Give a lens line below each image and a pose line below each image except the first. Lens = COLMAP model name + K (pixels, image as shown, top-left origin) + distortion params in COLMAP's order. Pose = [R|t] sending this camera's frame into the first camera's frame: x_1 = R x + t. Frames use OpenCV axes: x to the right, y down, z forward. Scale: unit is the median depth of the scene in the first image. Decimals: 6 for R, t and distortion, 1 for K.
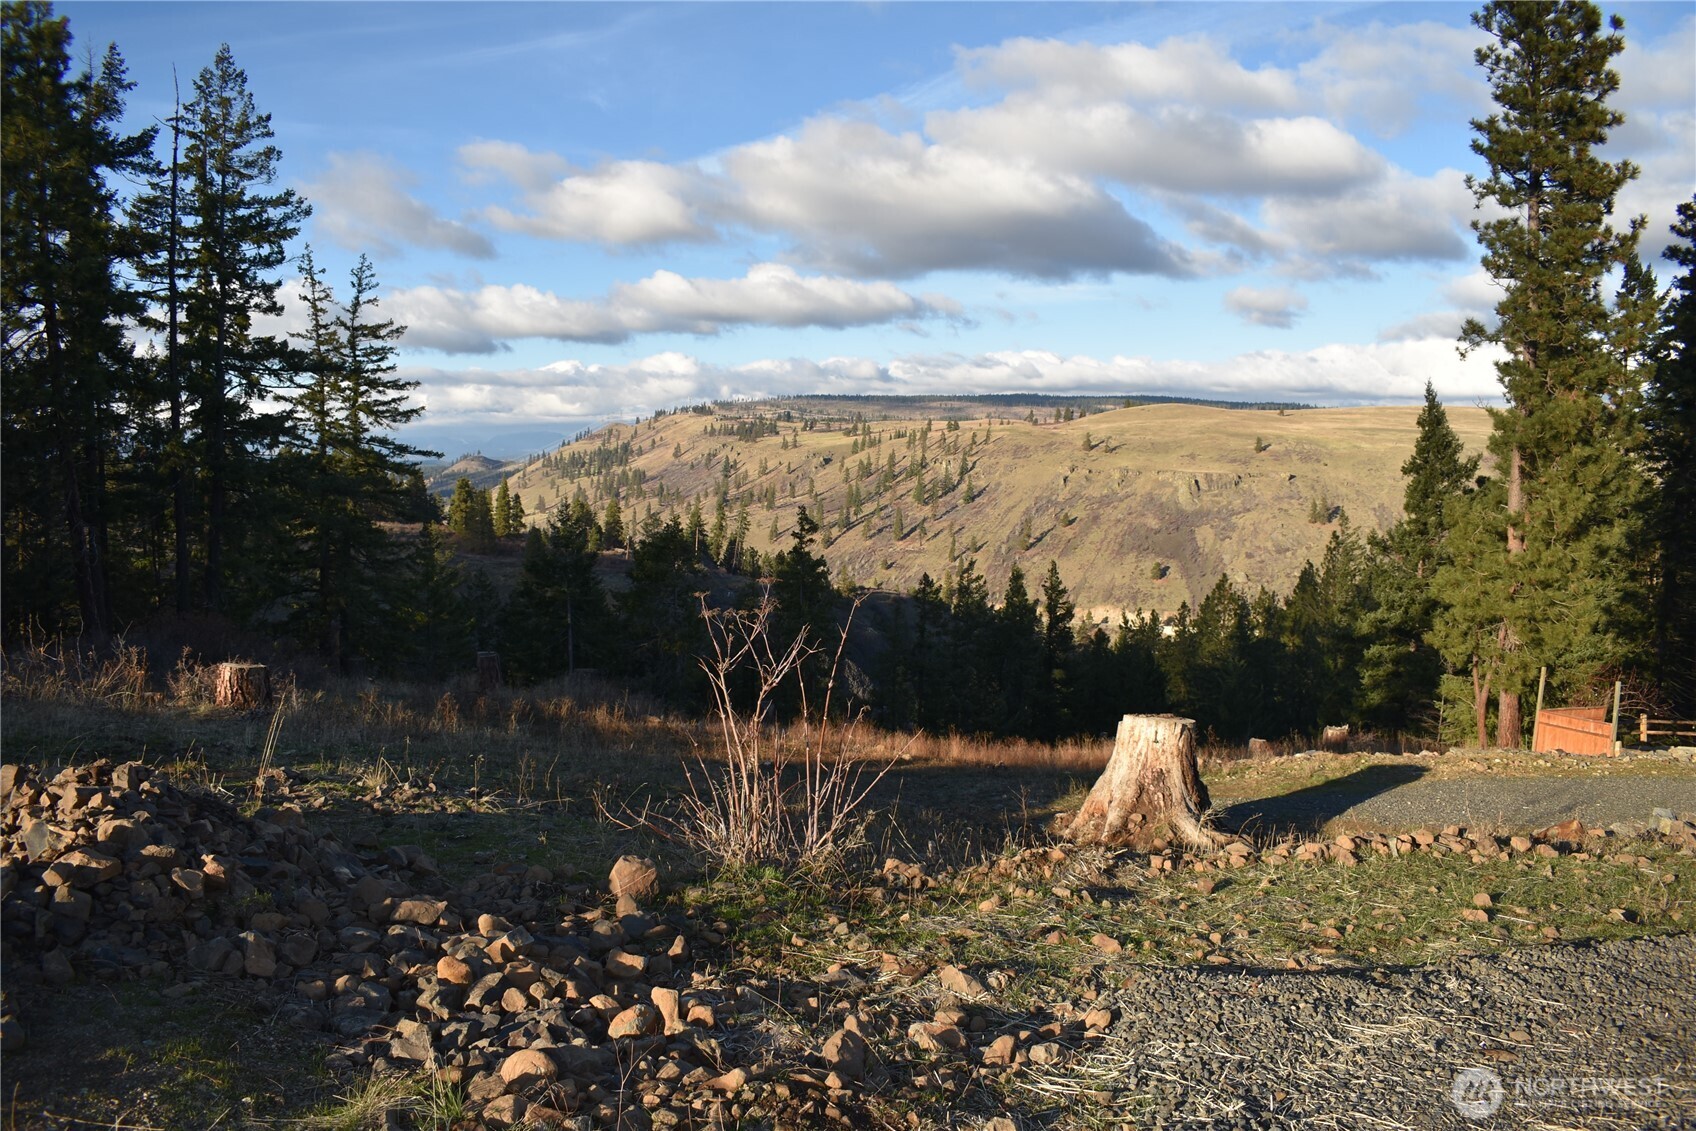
lens RADIAL K [[1322.2, 0, 856.1], [0, 1322.2, 568.7], [0, 0, 1]] dist [-0.096013, 0.016483]
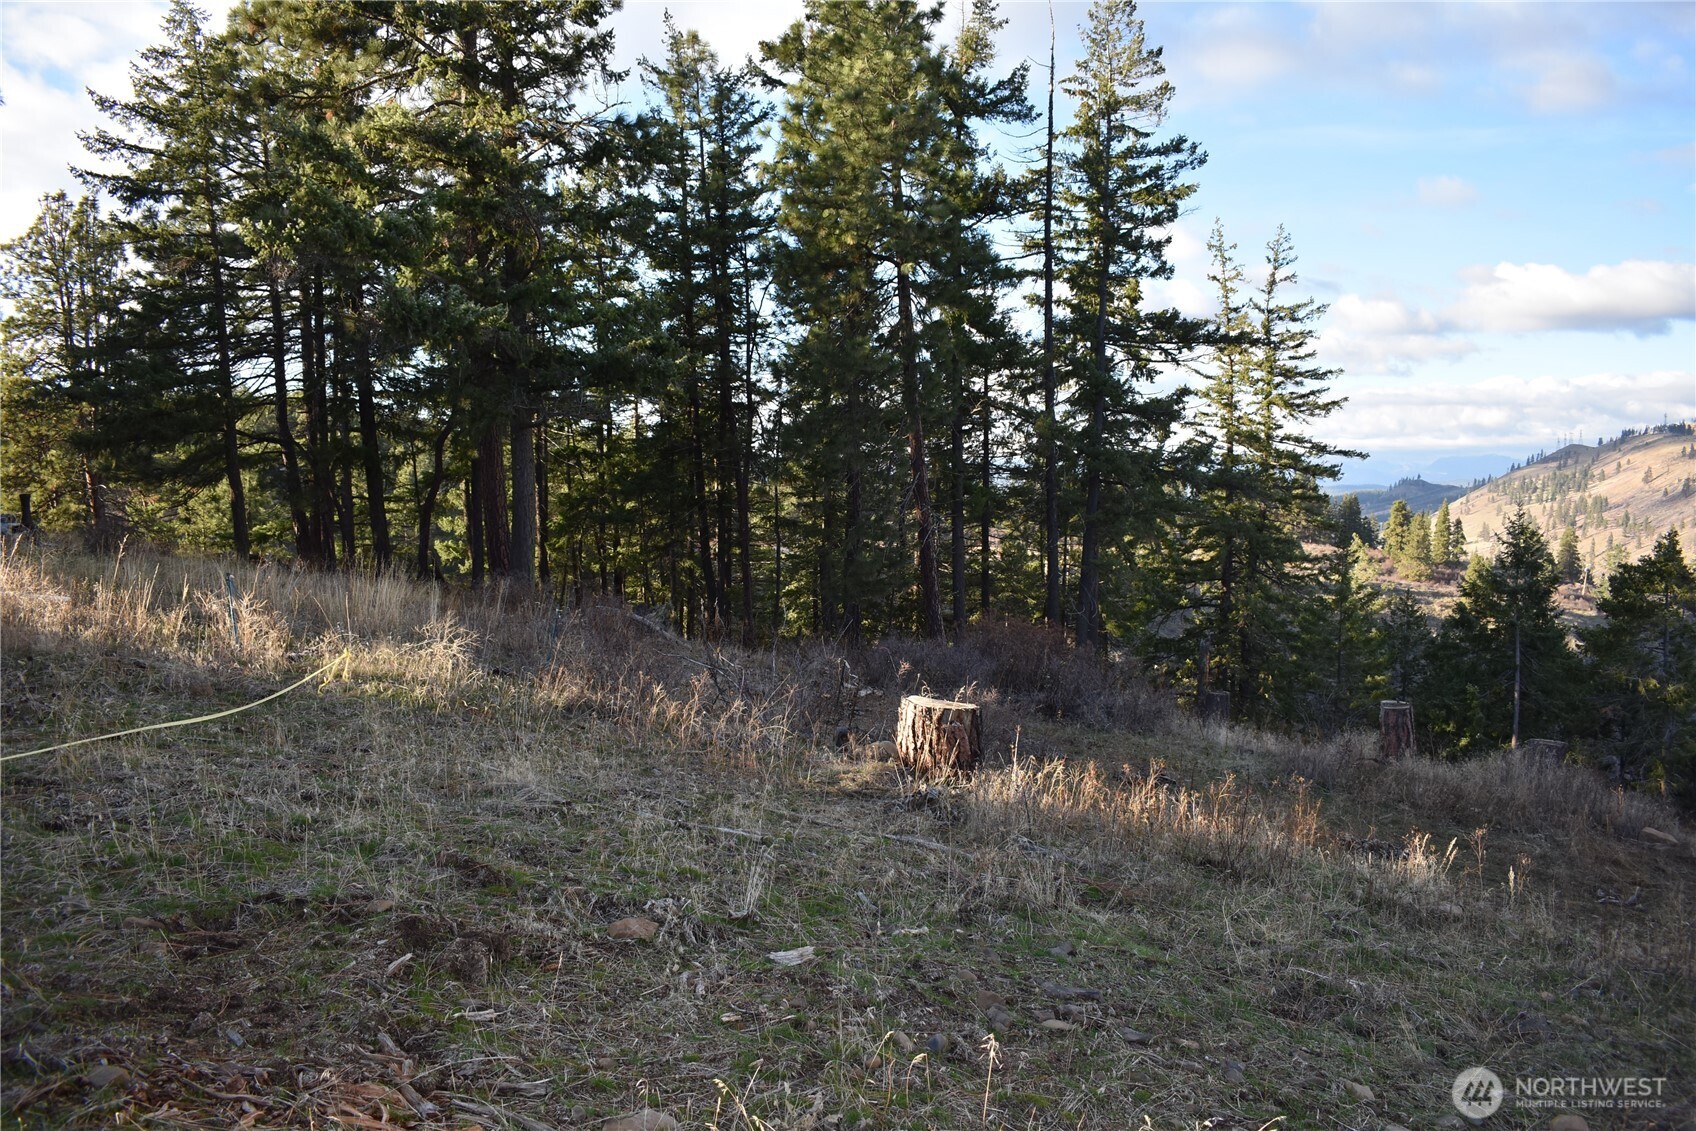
lens RADIAL K [[1322.2, 0, 850.7], [0, 1322.2, 569.5], [0, 0, 1]] dist [-0.096013, 0.016483]
pose [[0.770464, 0.038489, -0.636321, -0.033161], [-0.049883, 0.998755, 0.000013, 0.004284], [0.635529, 0.031732, 0.771424, 0.135953]]
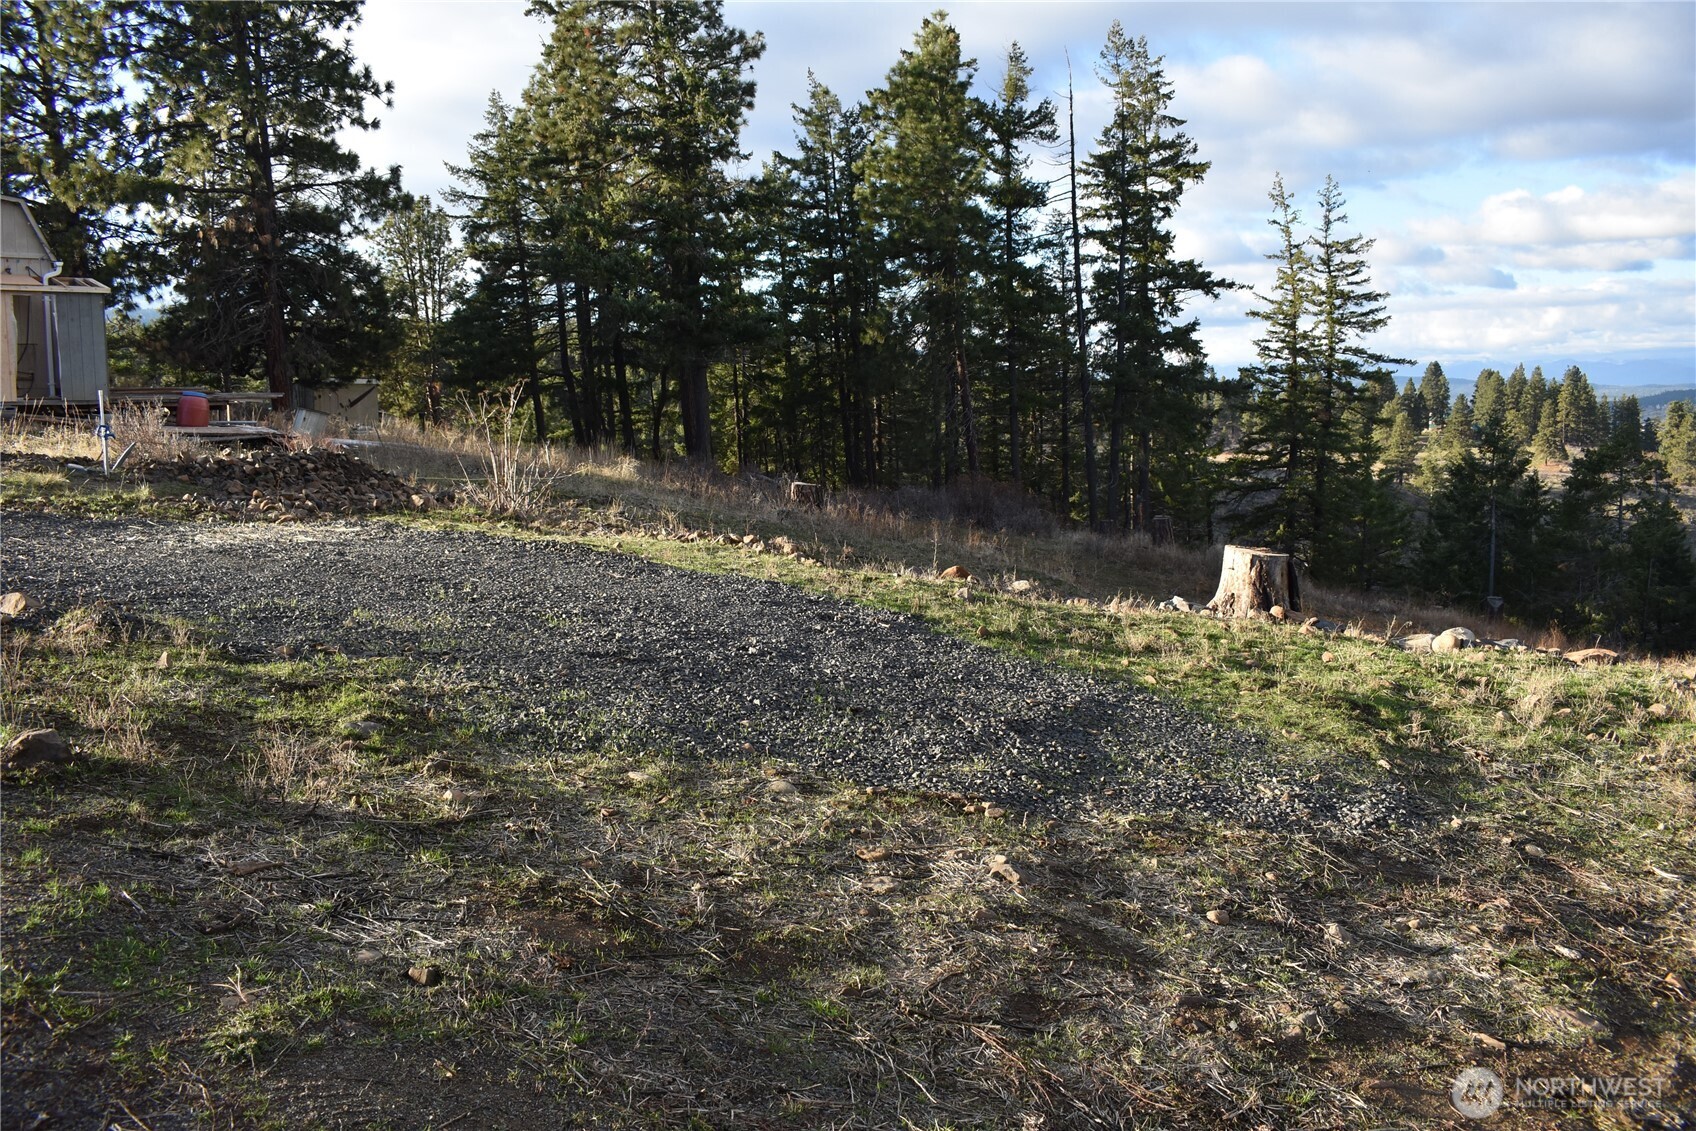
lens RADIAL K [[1322.2, 0, 839.9], [0, 1322.2, 550.1], [0, 0, 1]] dist [-0.096013, 0.016483]
pose [[0.624038, 0.074622, -0.777823, 0.205706], [-0.041028, 0.997186, 0.062750, 0.014234], [0.780316, -0.007246, 0.625343, 0.014149]]
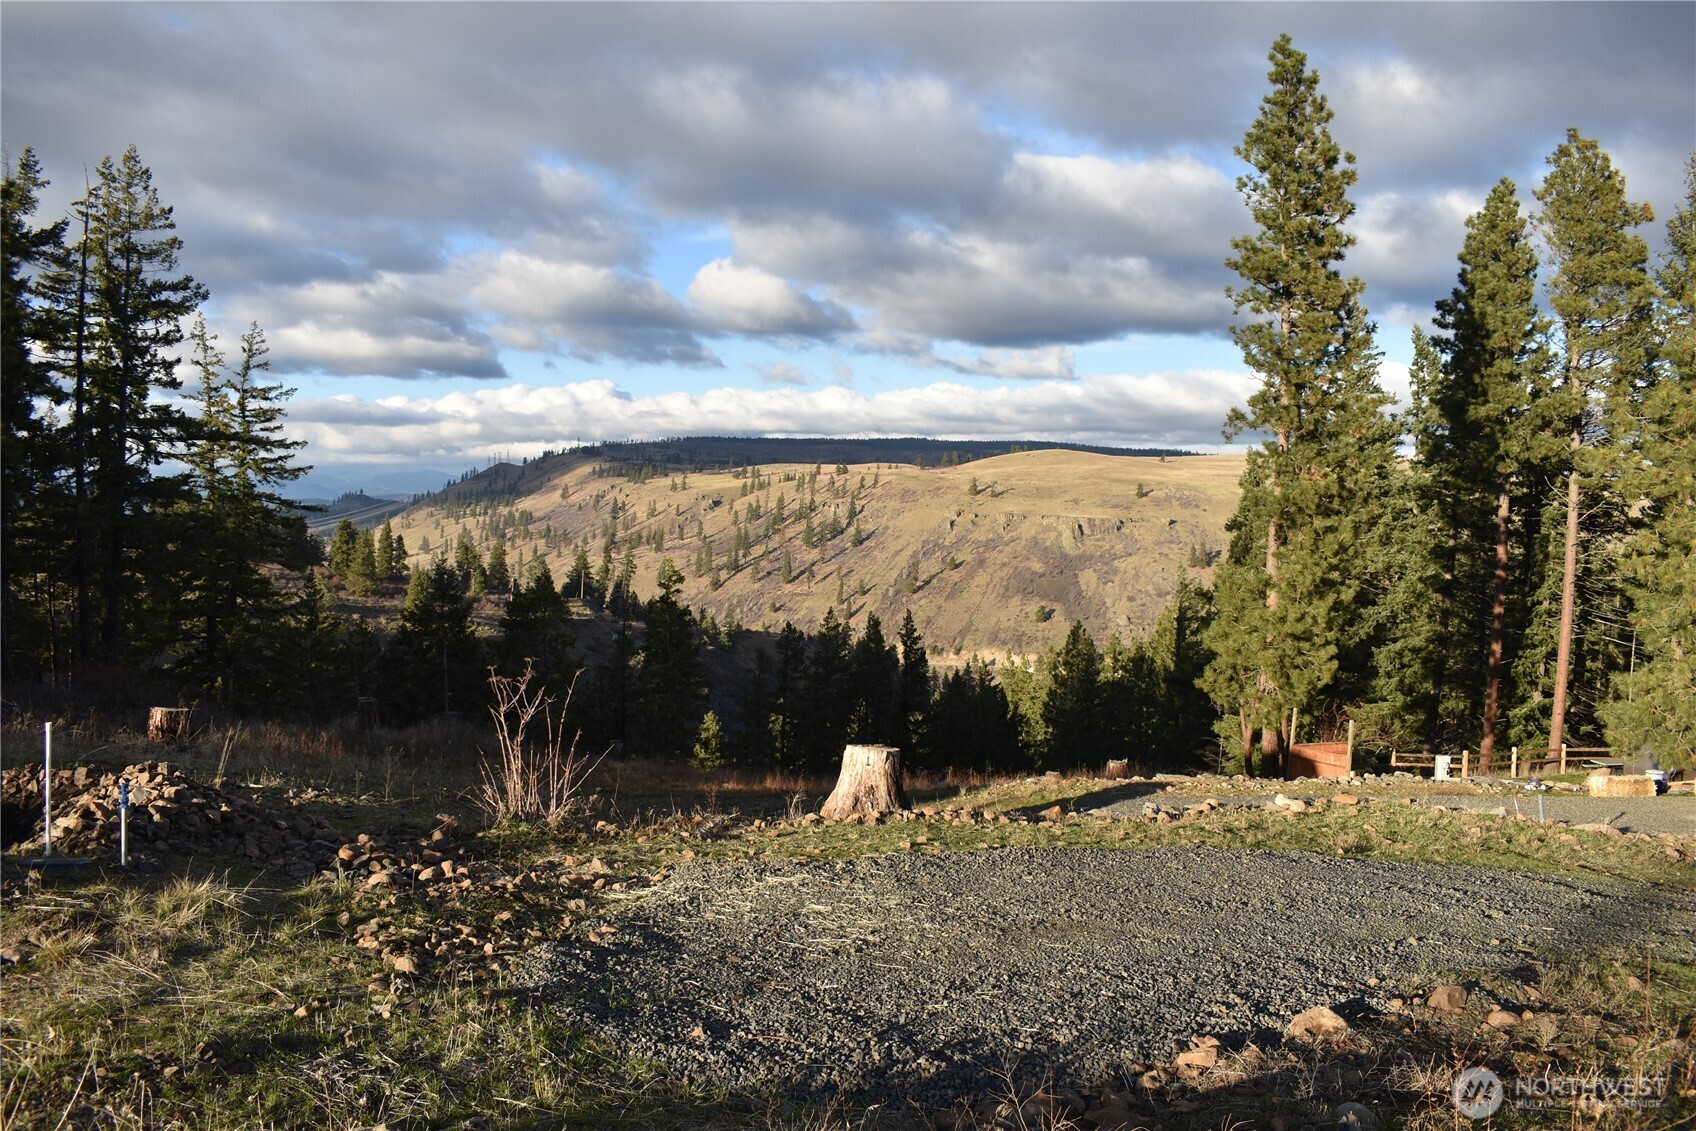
lens RADIAL K [[1322.2, 0, 855.0], [0, 1322.2, 568.9], [0, 0, 1]] dist [-0.096013, 0.016483]
pose [[0.996604, 0.004019, 0.082241, 0.024201], [-0.001397, 0.999490, -0.031917, -0.006222], [-0.082327, 0.031694, 0.996101, -0.084470]]
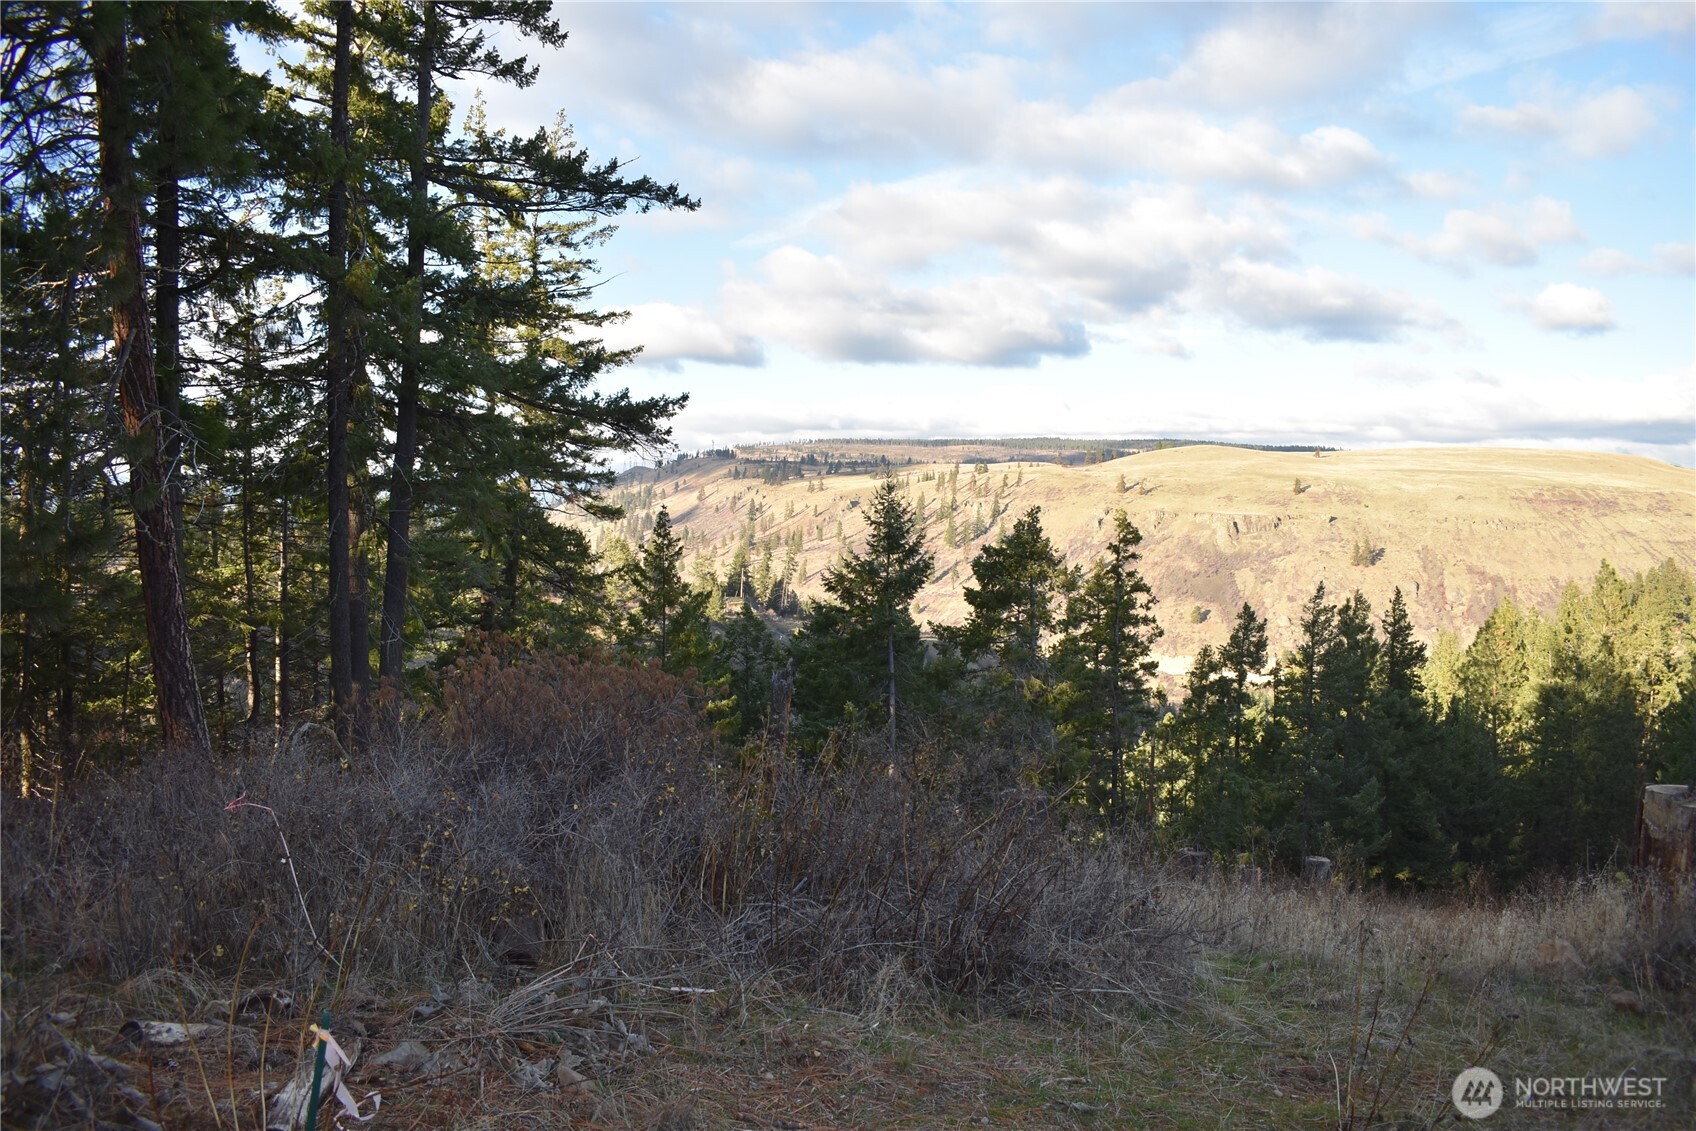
lens RADIAL K [[1322.2, 0, 845.3], [0, 1322.2, 568.1], [0, 0, 1]] dist [-0.096013, 0.016483]
pose [[0.999761, 0.000518, -0.021844, -0.203832], [-0.001264, 0.999416, -0.034148, 0.011578], [0.021813, 0.034167, 0.999178, 0.323453]]
